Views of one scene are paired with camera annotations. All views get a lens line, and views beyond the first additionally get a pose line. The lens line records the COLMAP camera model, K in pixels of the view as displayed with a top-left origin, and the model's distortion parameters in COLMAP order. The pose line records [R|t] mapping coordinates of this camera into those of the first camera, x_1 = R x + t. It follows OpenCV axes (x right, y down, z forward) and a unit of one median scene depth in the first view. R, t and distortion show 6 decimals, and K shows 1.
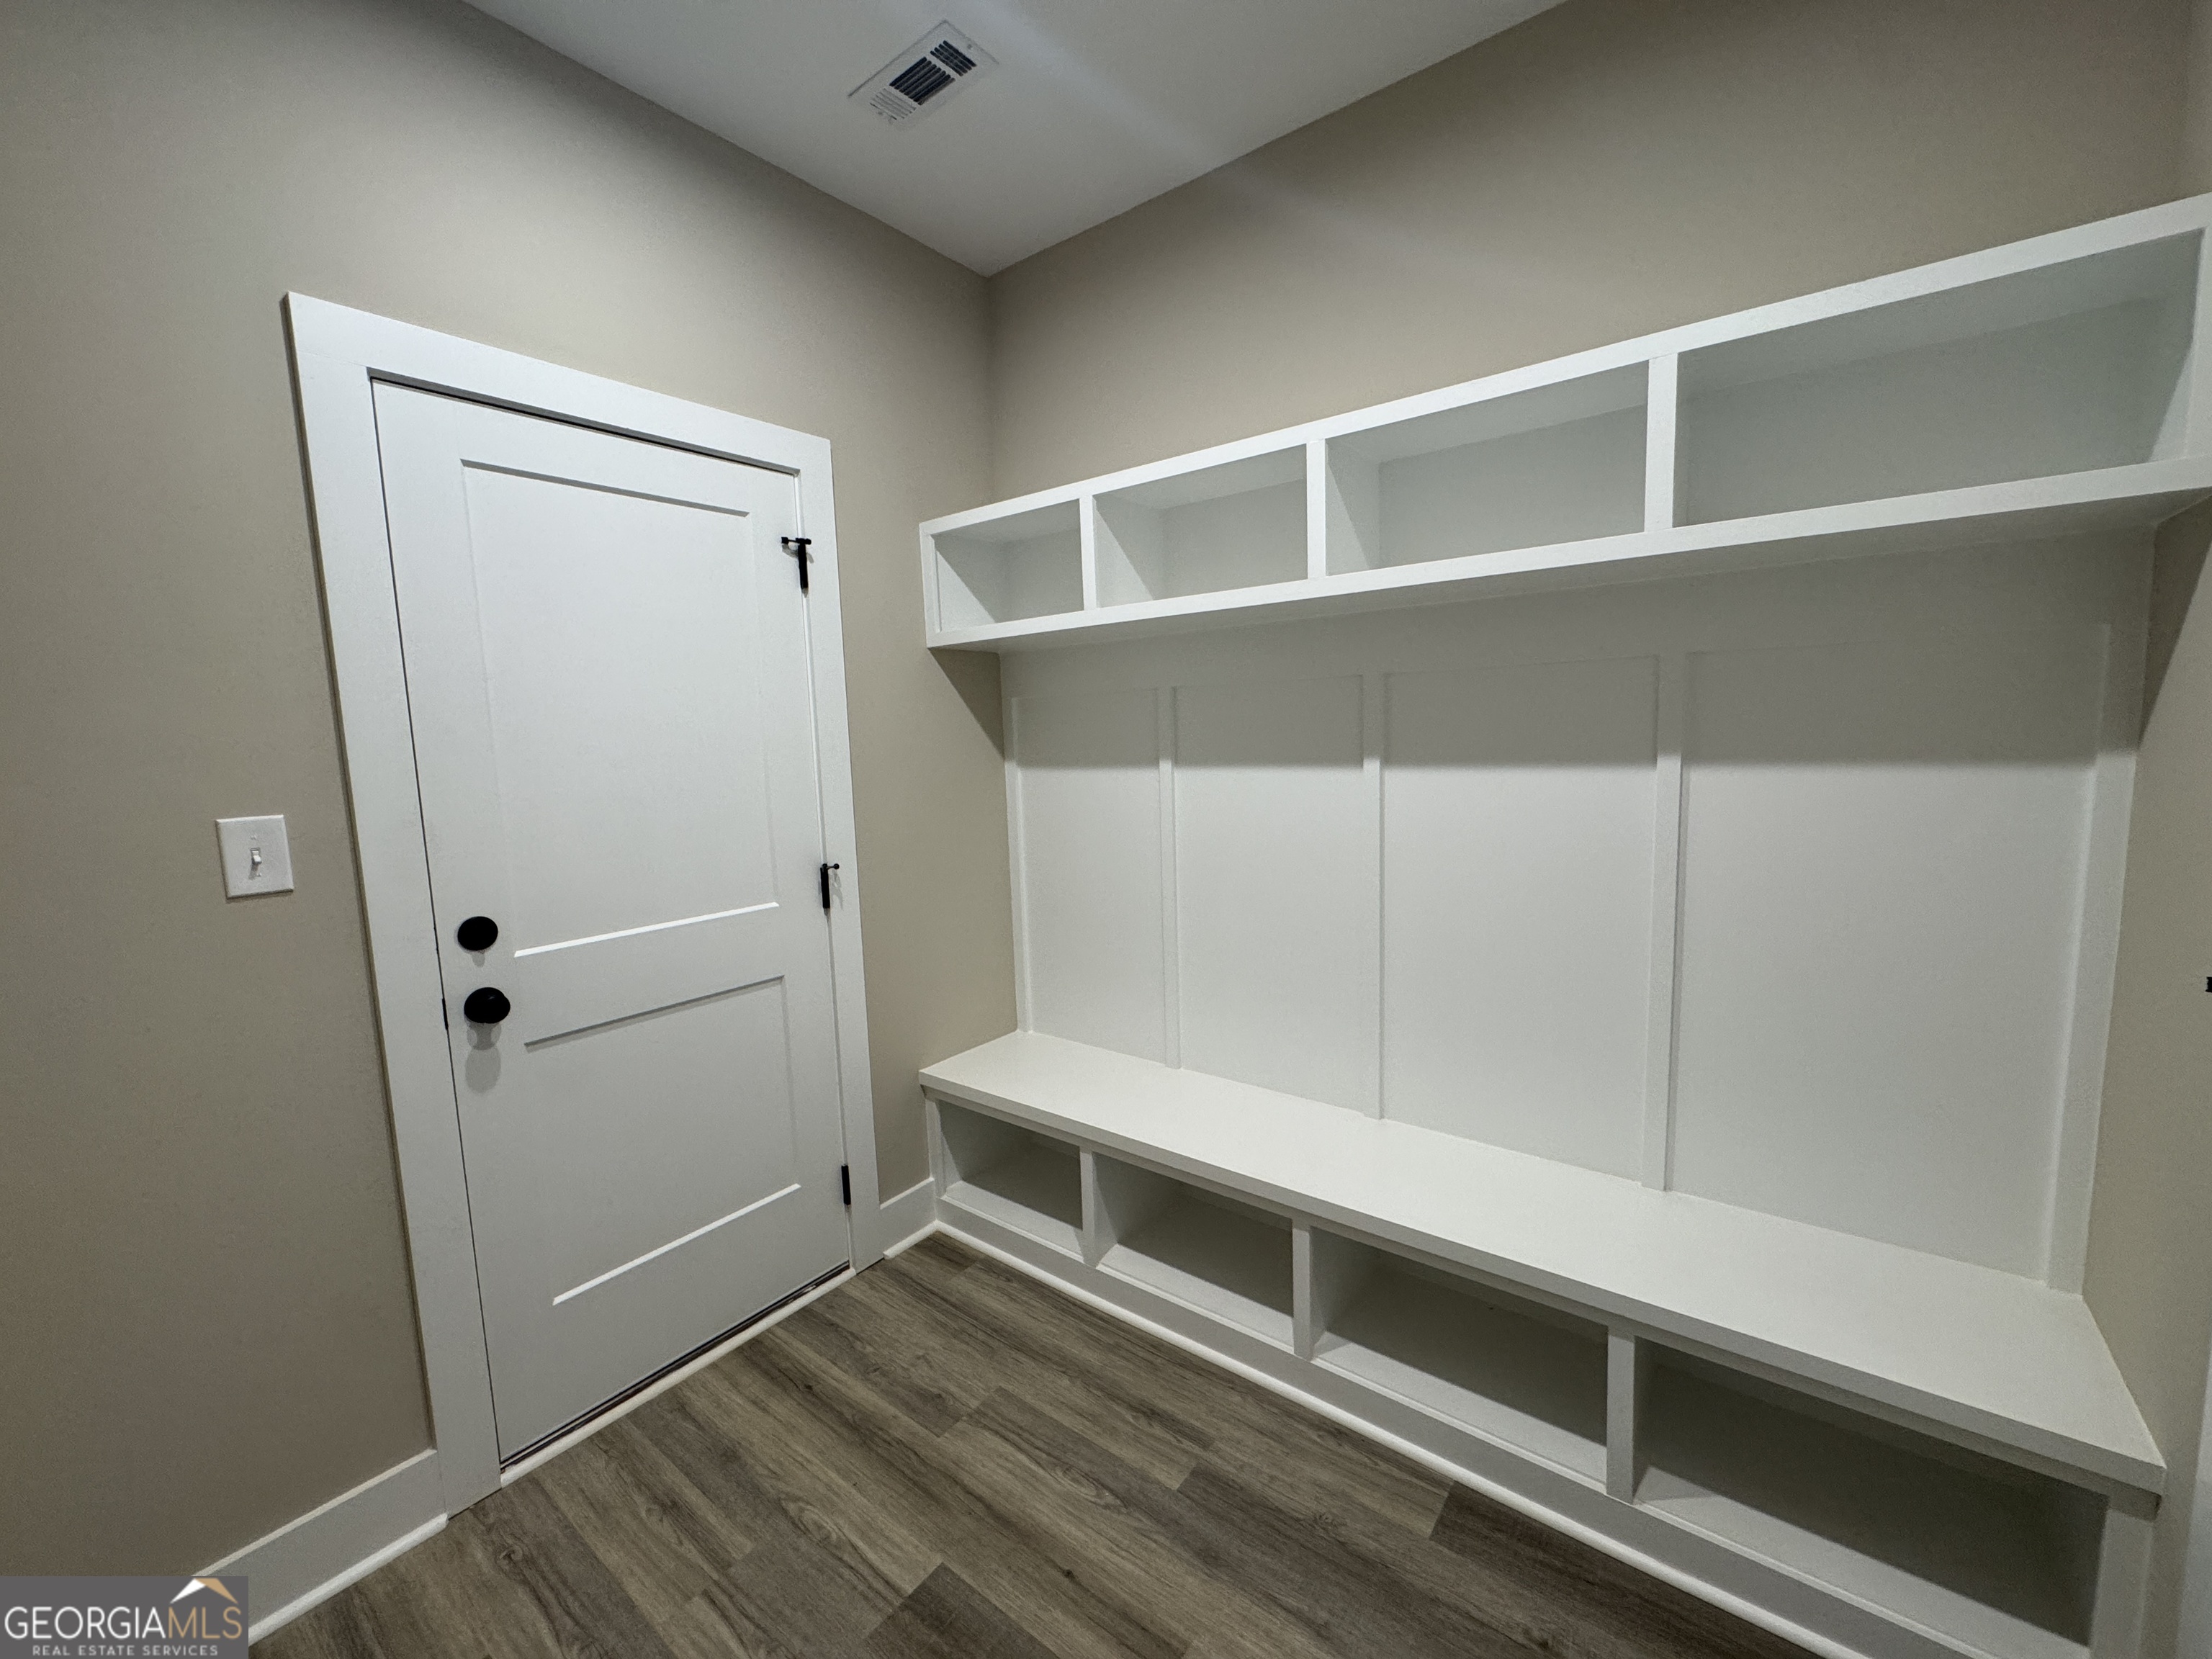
lens RADIAL K [[885.3, 0, 1105.0], [0, 885.3, 828.3], [0, 0, 1]] dist [-0.003920, 0.000076]
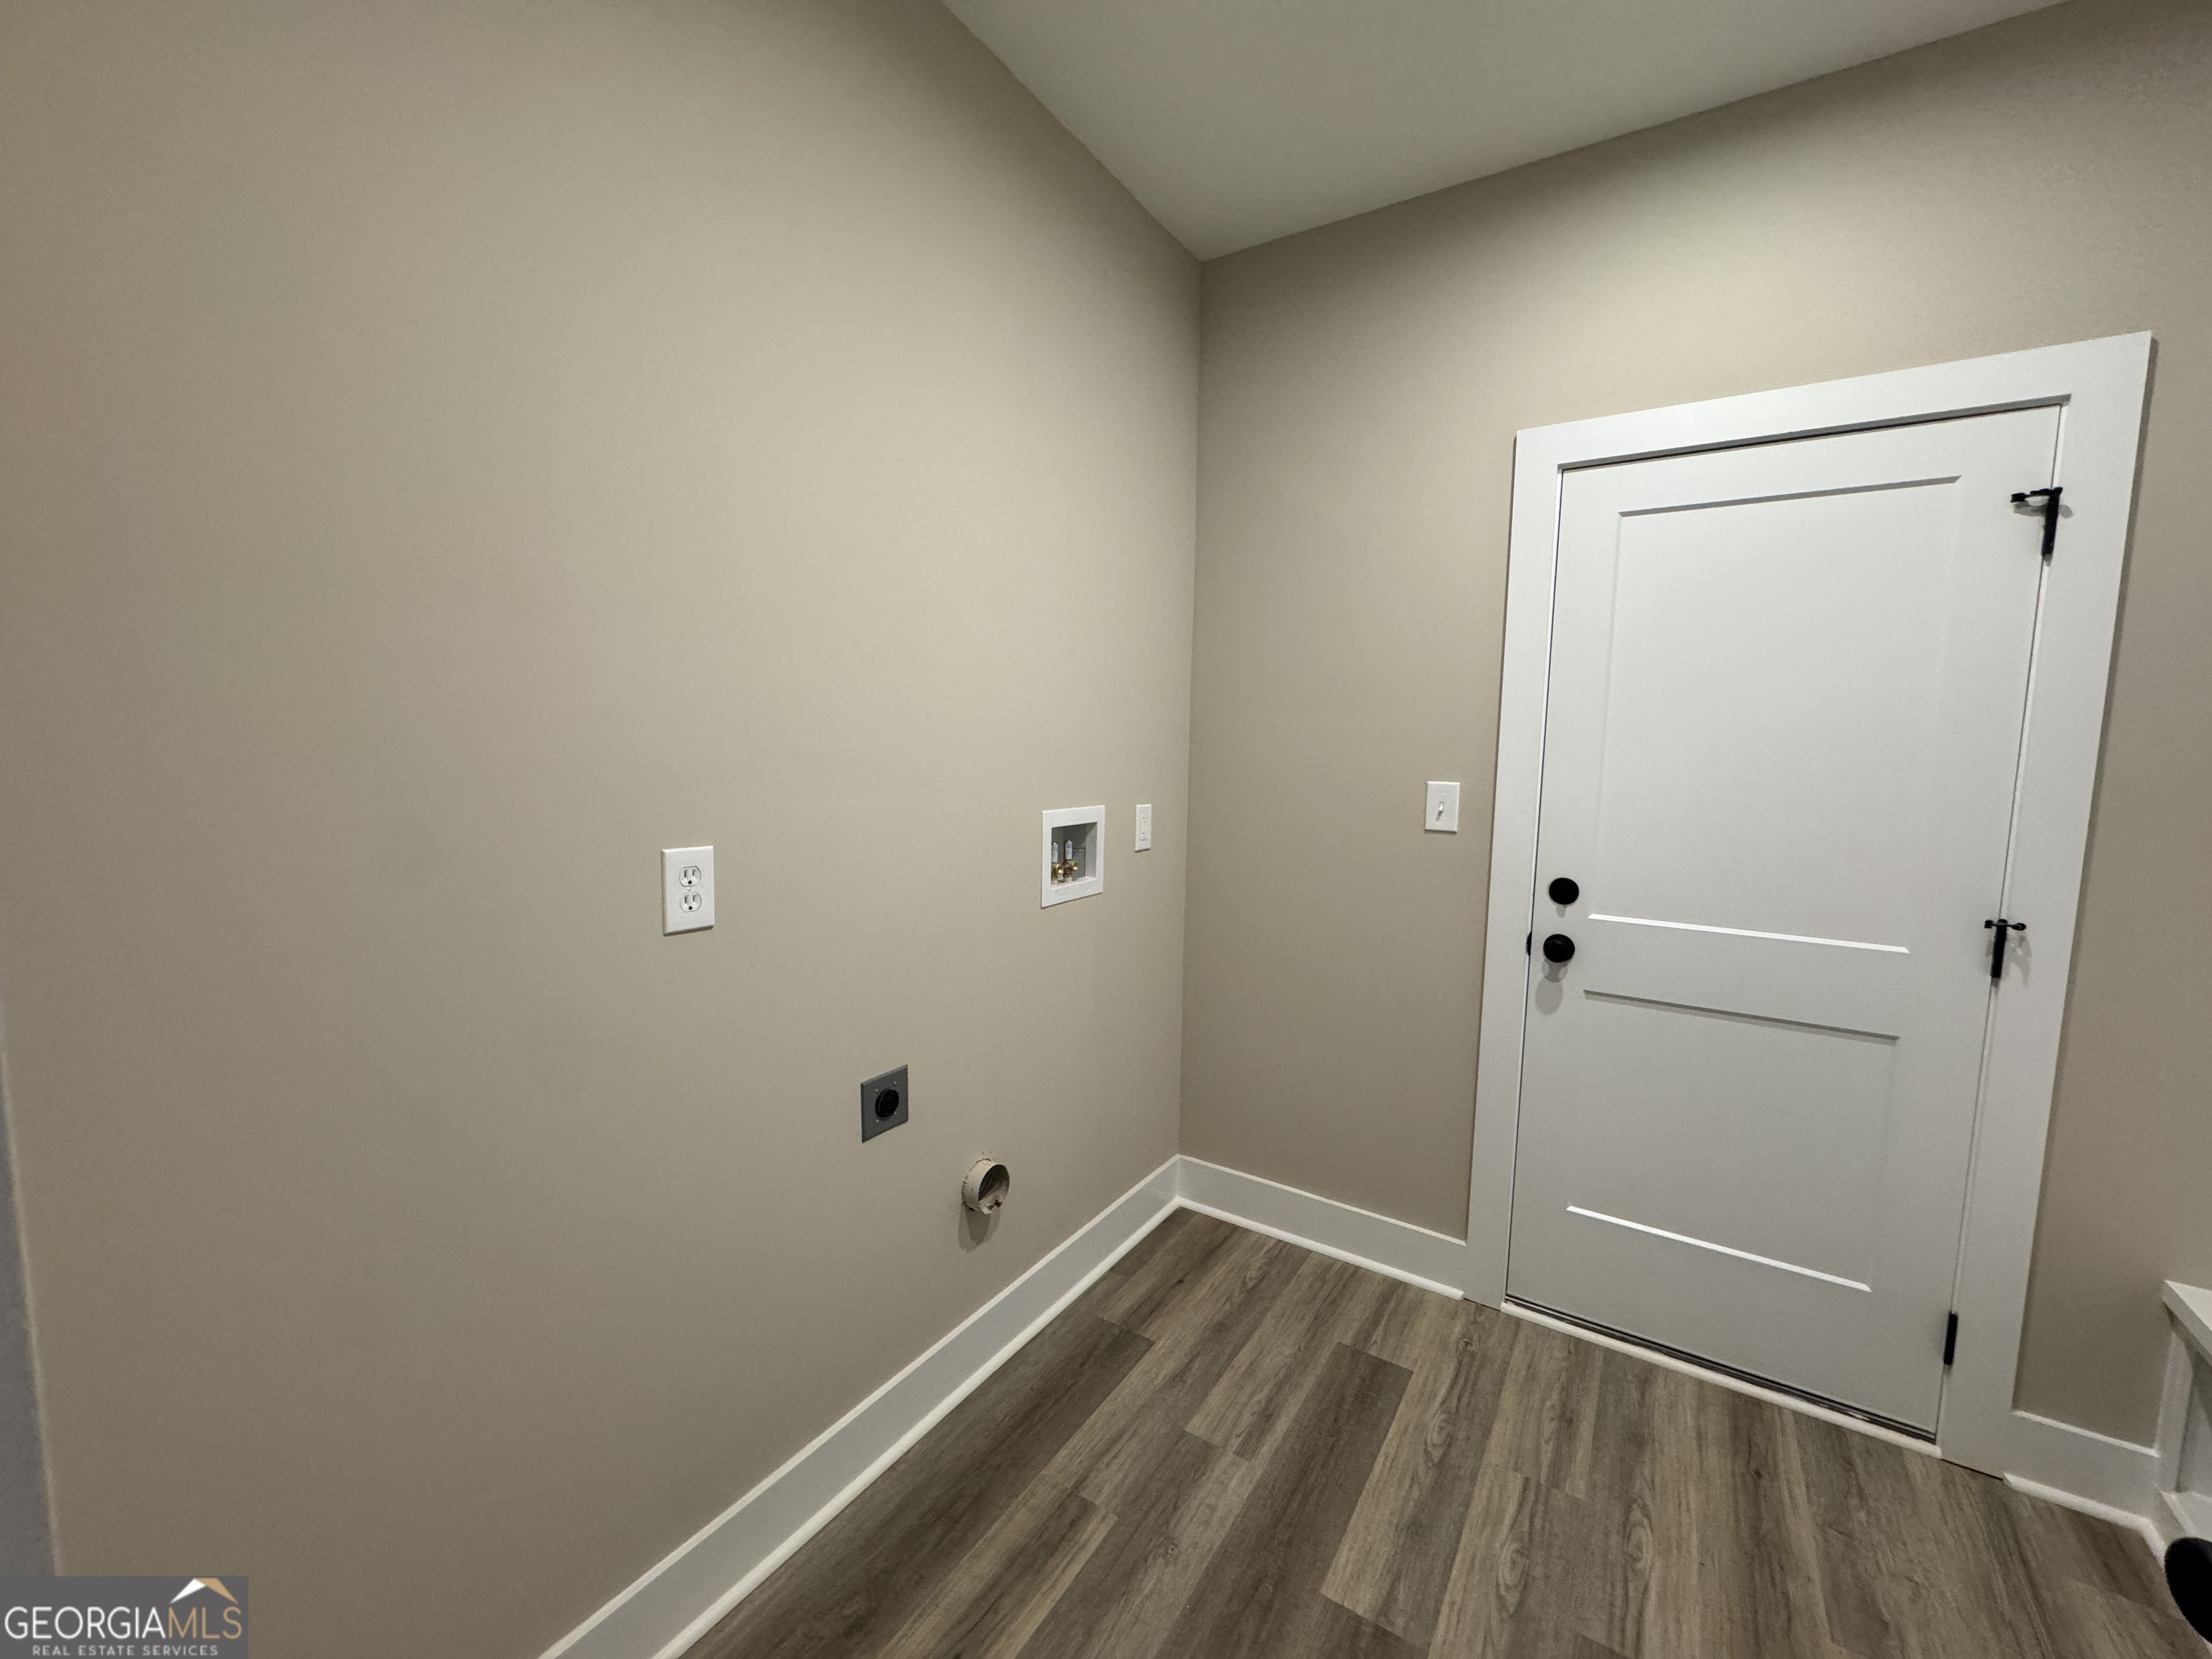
lens RADIAL K [[885.3, 0, 1103.3], [0, 885.3, 830.3], [0, 0, 1]] dist [-0.003920, 0.000076]
pose [[0.078060, 0.132474, -0.988108, 0.456389], [-0.132222, 0.983752, 0.121444, -0.031792], [0.988142, 0.121170, 0.094307, 0.204709]]
